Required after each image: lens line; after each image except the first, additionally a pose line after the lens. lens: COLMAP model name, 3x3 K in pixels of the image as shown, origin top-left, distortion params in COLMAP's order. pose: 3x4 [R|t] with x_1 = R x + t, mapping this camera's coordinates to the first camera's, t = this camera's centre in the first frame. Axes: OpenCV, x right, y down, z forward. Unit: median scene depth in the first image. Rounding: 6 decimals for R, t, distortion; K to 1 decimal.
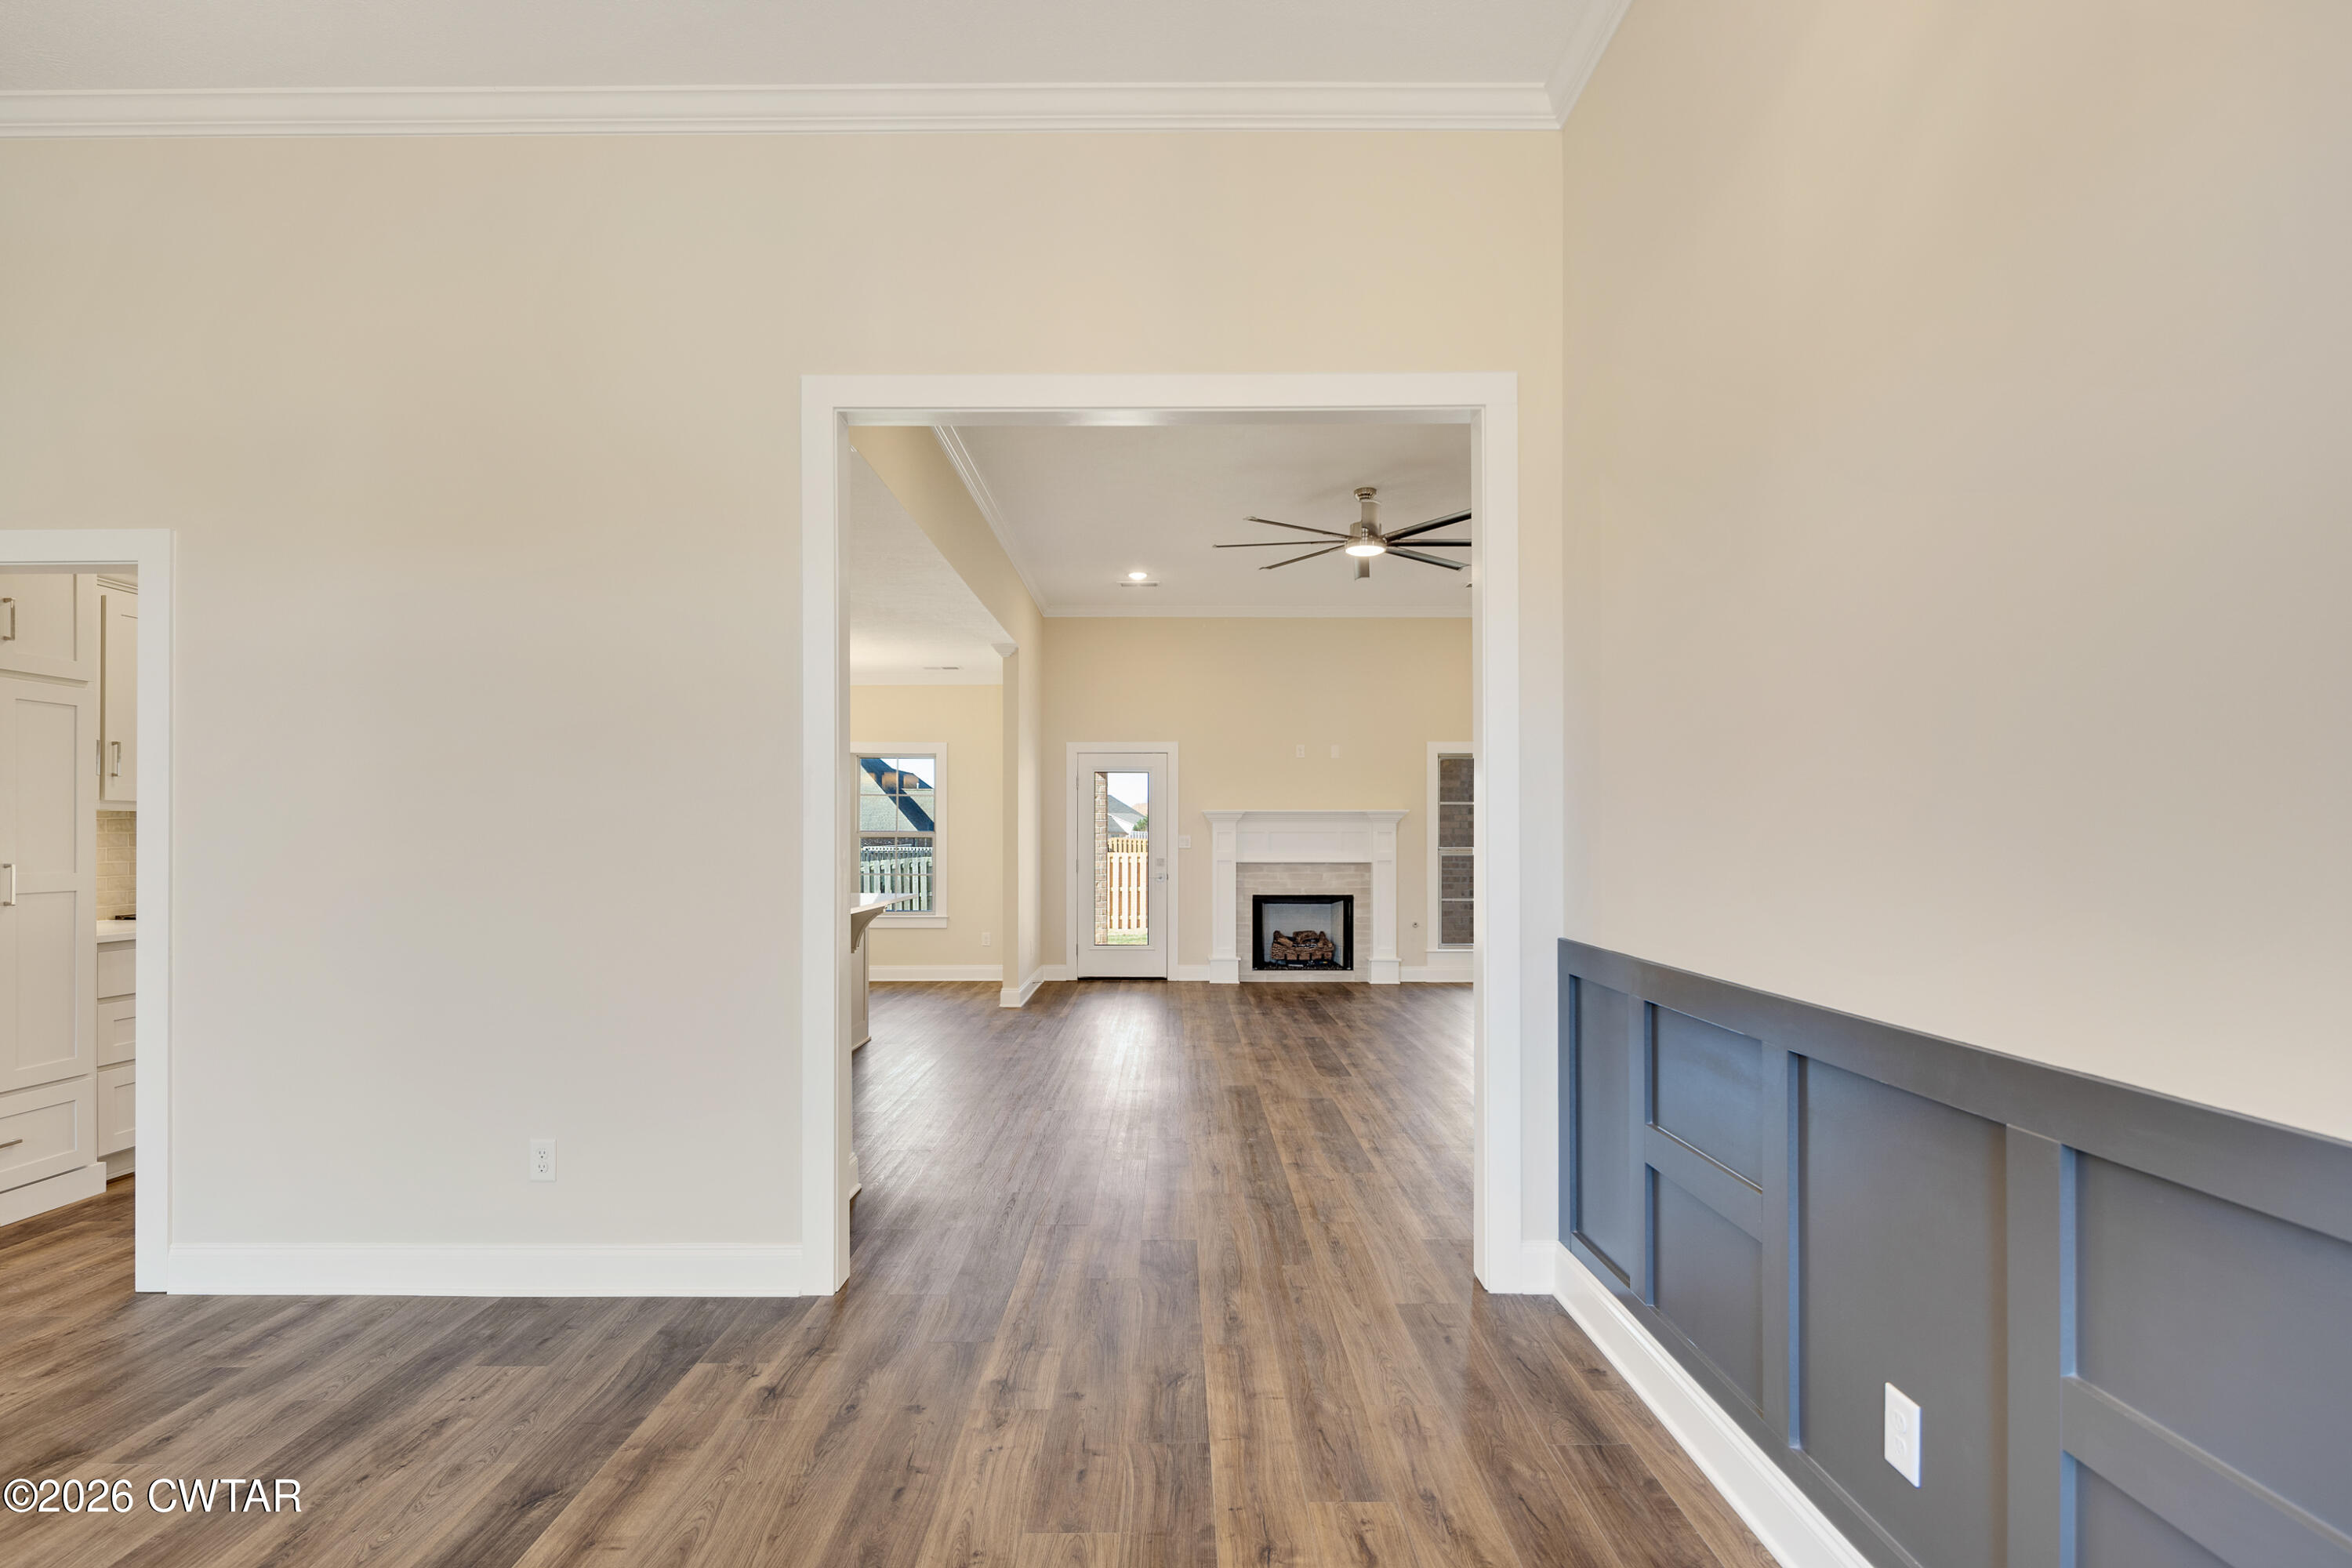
lens RADIAL K [[1136.8, 0, 1169.8], [0, 1136.8, 830.3], [0, 0, 1]] dist [0.002739, -0.000256]
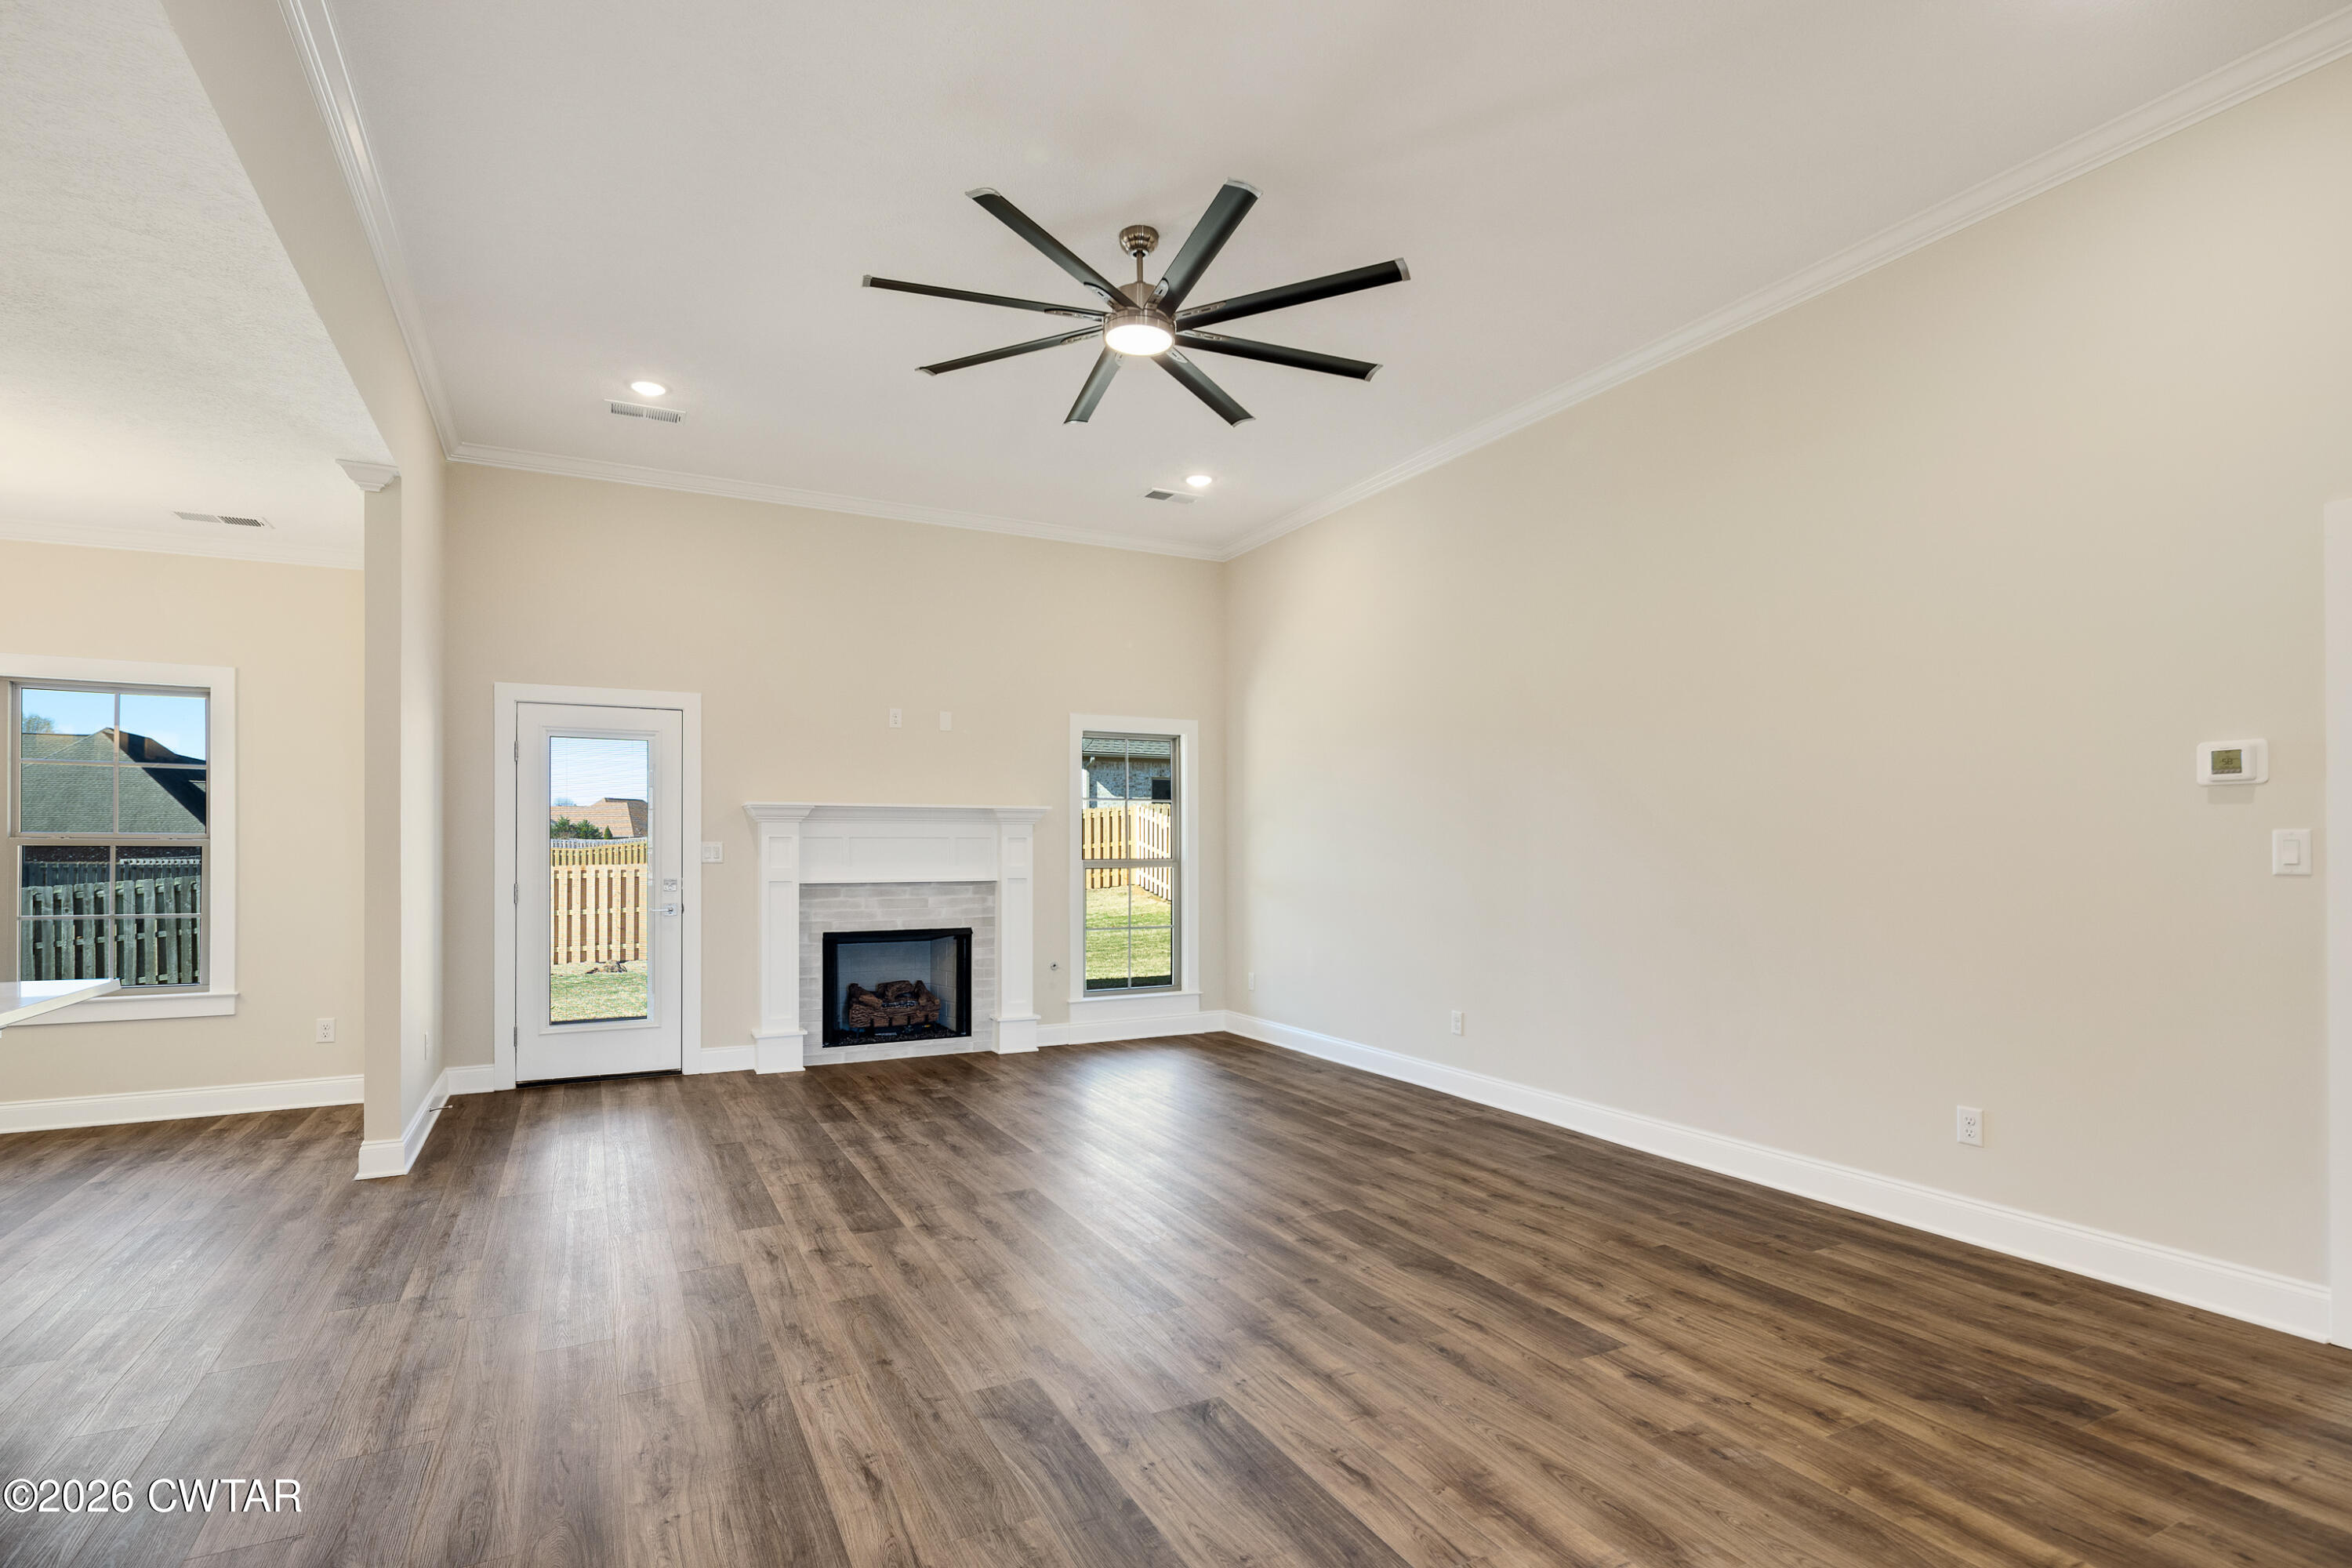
lens RADIAL K [[1139.2, 0, 1167.6], [0, 1139.2, 844.2], [0, 0, 1]] dist [0.001700, -0.000199]
pose [[0.890056, -0.000099, 0.455850, -0.050297], [-0.001846, 0.999991, 0.003822, 0.002801], [-0.455847, -0.004243, 0.890048, 0.323855]]
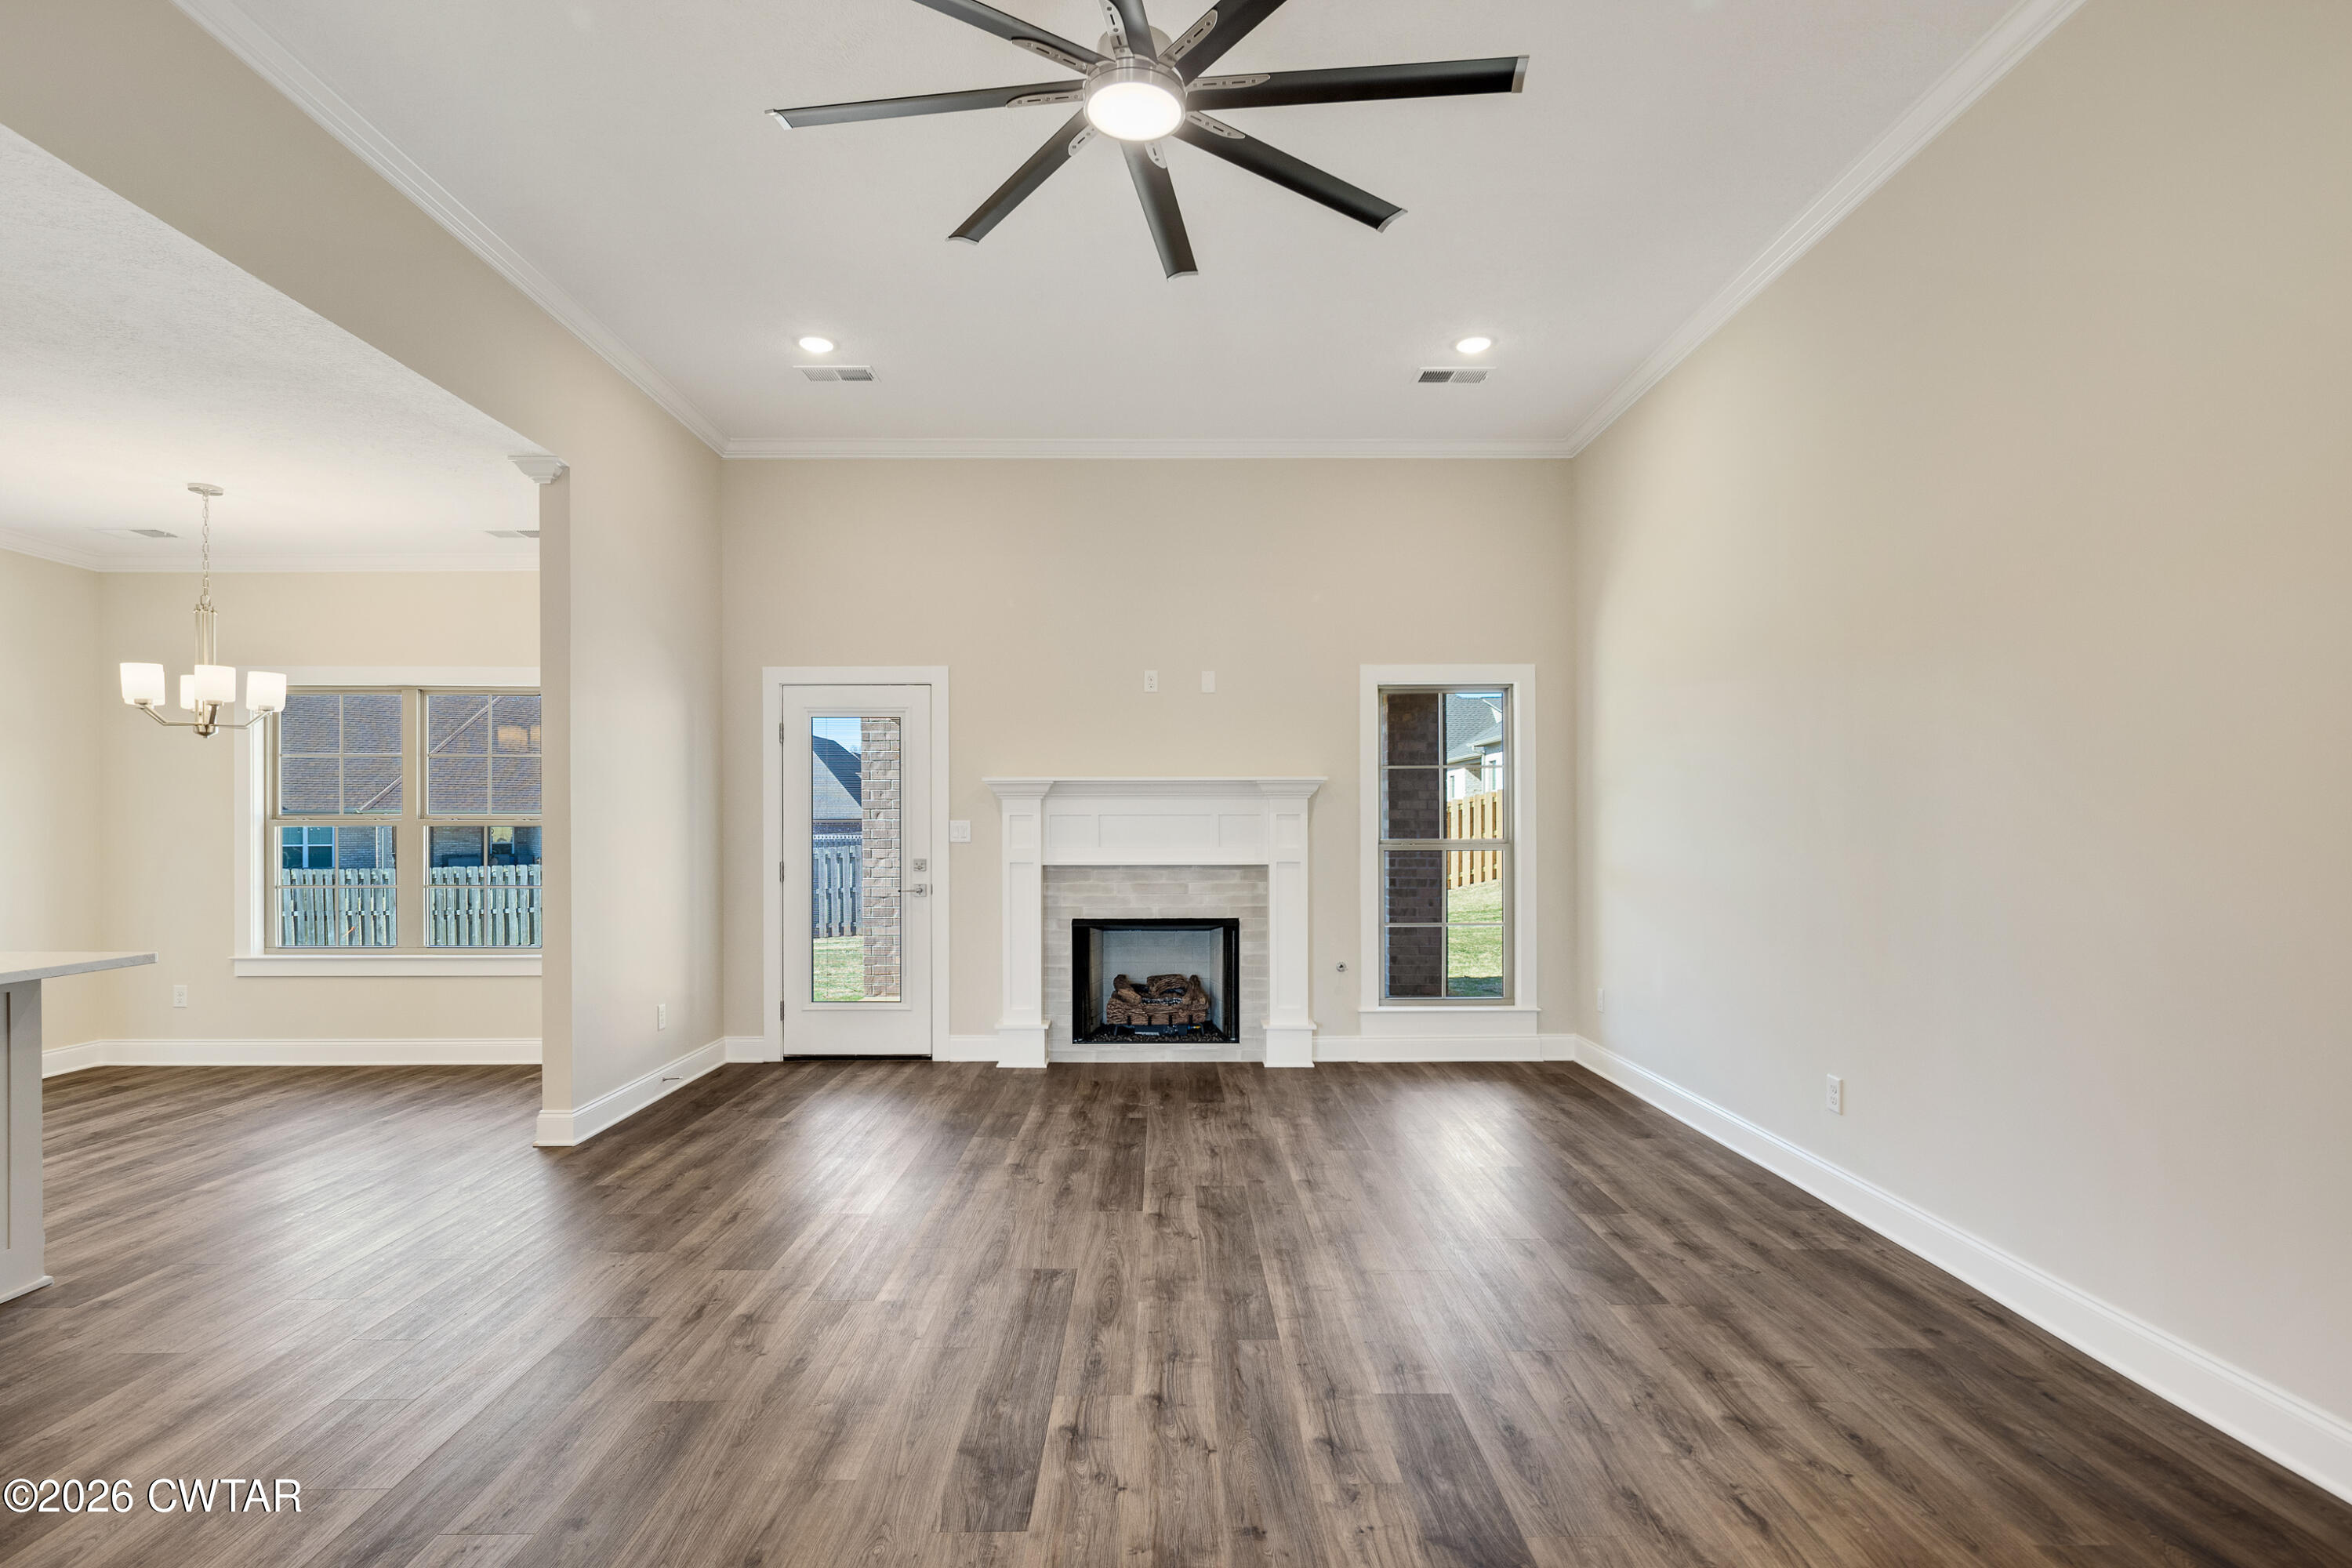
lens RADIAL K [[1136.8, 0, 1169.8], [0, 1136.8, 830.3], [0, 0, 1]] dist [0.002739, -0.000256]
pose [[0.999967, -0.003124, 0.007525, 0.120536], [0.003031, 0.999919, 0.012375, 0.002360], [-0.007563, -0.012352, 0.999895, 0.396127]]
